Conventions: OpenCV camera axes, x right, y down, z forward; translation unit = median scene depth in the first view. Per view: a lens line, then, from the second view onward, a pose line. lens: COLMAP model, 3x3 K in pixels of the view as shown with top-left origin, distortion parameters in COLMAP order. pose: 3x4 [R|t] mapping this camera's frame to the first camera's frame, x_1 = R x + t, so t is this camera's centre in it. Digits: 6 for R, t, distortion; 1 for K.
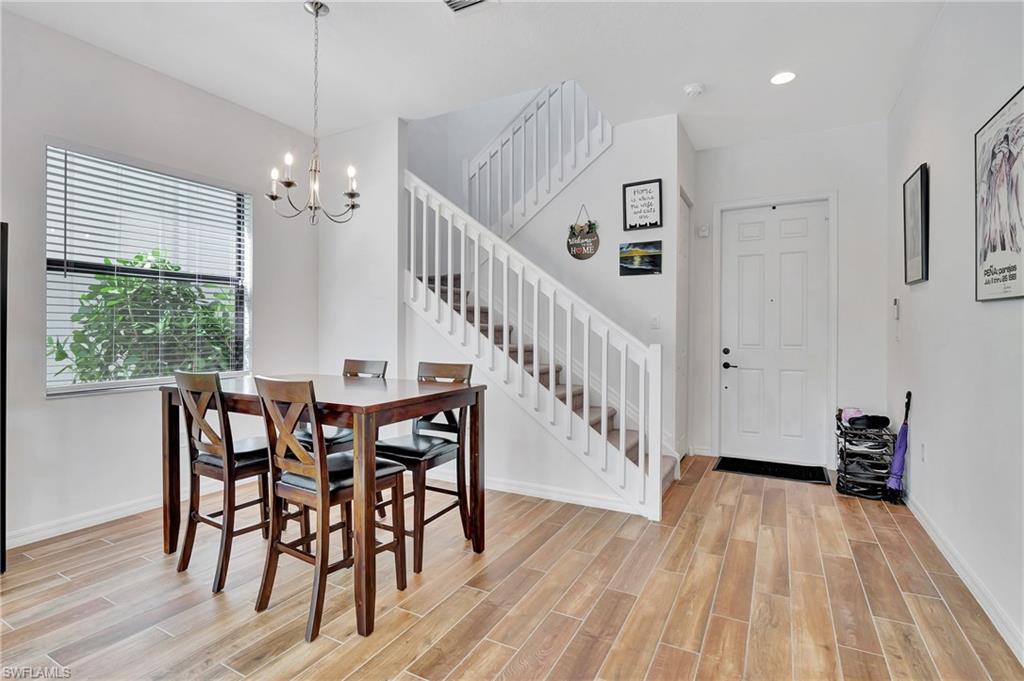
lens RADIAL K [[501.2, 0, 510.7], [0, 501.2, 335.9], [0, 0, 1]] dist [-0.003347, -0.002992]
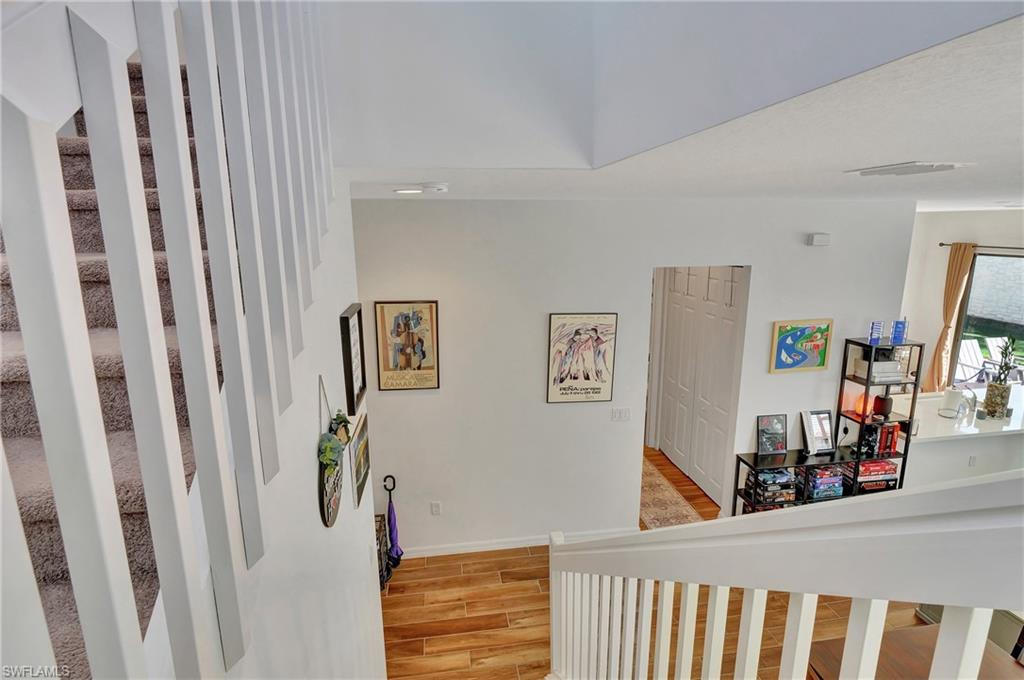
lens RADIAL K [[501.2, 0, 512.2], [0, 501.2, 337.8], [0, 0, 1]] dist [-0.003347, -0.002992]
pose [[-0.600194, -0.166101, 0.782418, -0.396168], [0.011669, 0.976278, 0.216207, -0.704622], [-0.799769, 0.138897, -0.584018, 2.147144]]
